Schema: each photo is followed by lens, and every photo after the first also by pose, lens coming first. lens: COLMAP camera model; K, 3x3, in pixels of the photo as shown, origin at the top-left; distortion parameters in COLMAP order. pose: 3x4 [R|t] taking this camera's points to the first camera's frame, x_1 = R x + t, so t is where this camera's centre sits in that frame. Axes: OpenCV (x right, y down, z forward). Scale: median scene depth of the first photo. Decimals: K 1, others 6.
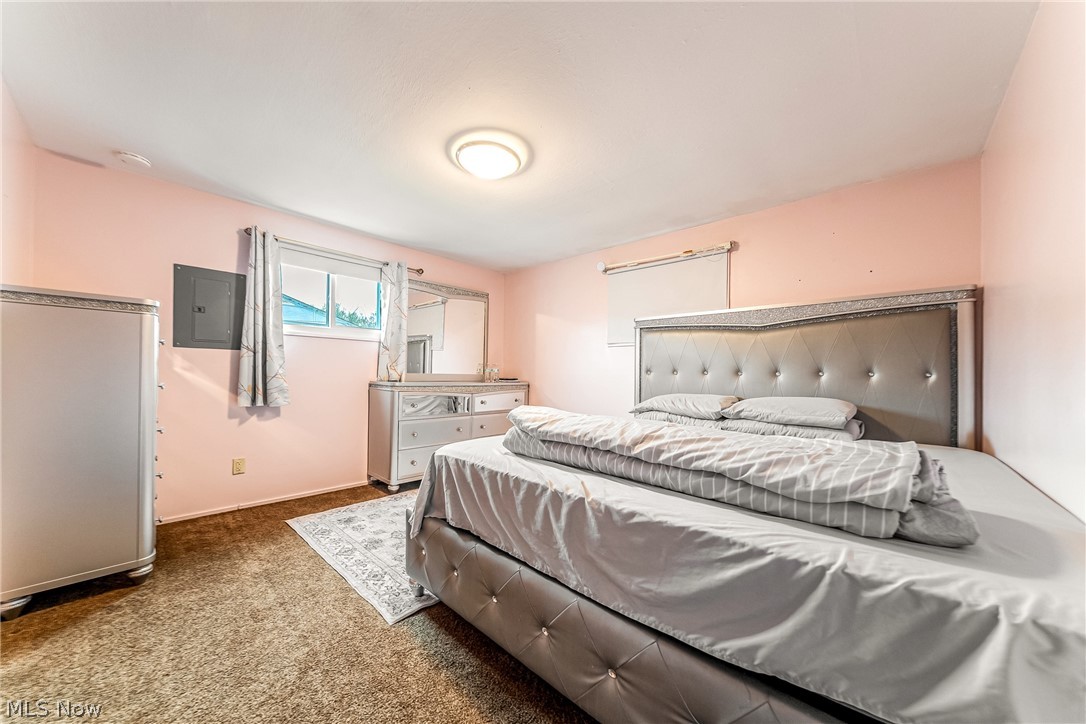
lens RADIAL K [[375.4, 0, 539.0], [0, 375.4, 369.9], [0, 0, 1]] dist [-0.001025, -0.000255]
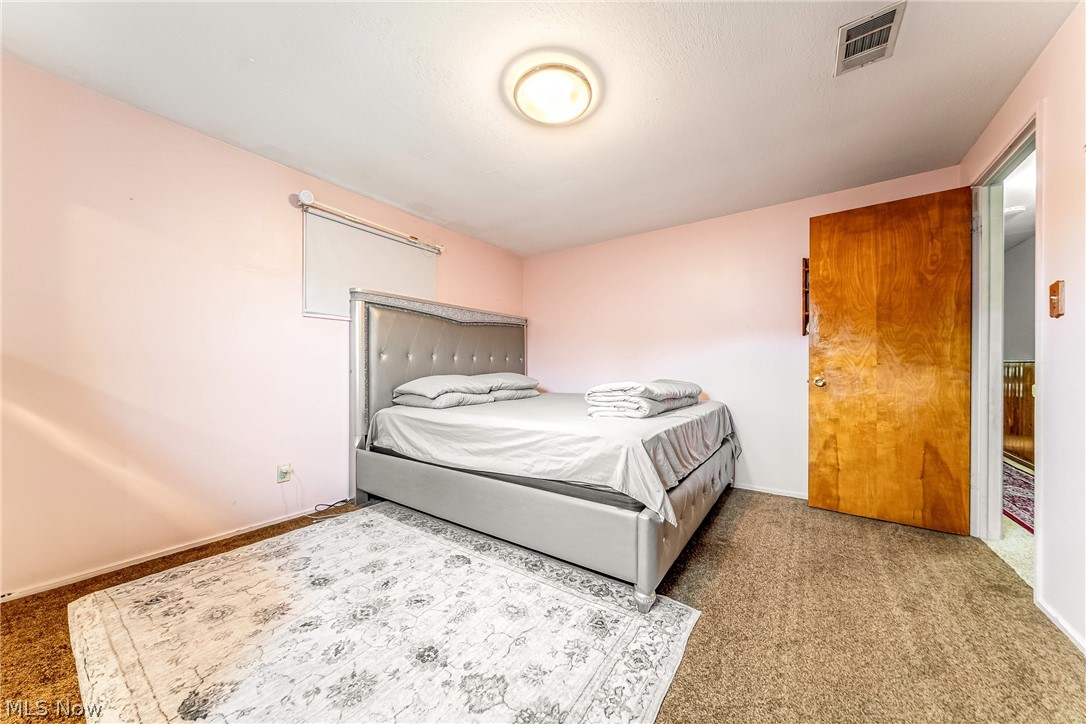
lens RADIAL K [[375.4, 0, 539.0], [0, 375.4, 364.9], [0, 0, 1]] dist [-0.001025, -0.000255]
pose [[-0.132584, -0.003067, 0.991167, -0.915918], [-0.009825, 0.999950, 0.001780, 0.035815], [-0.991123, -0.009502, -0.132607, 1.096113]]
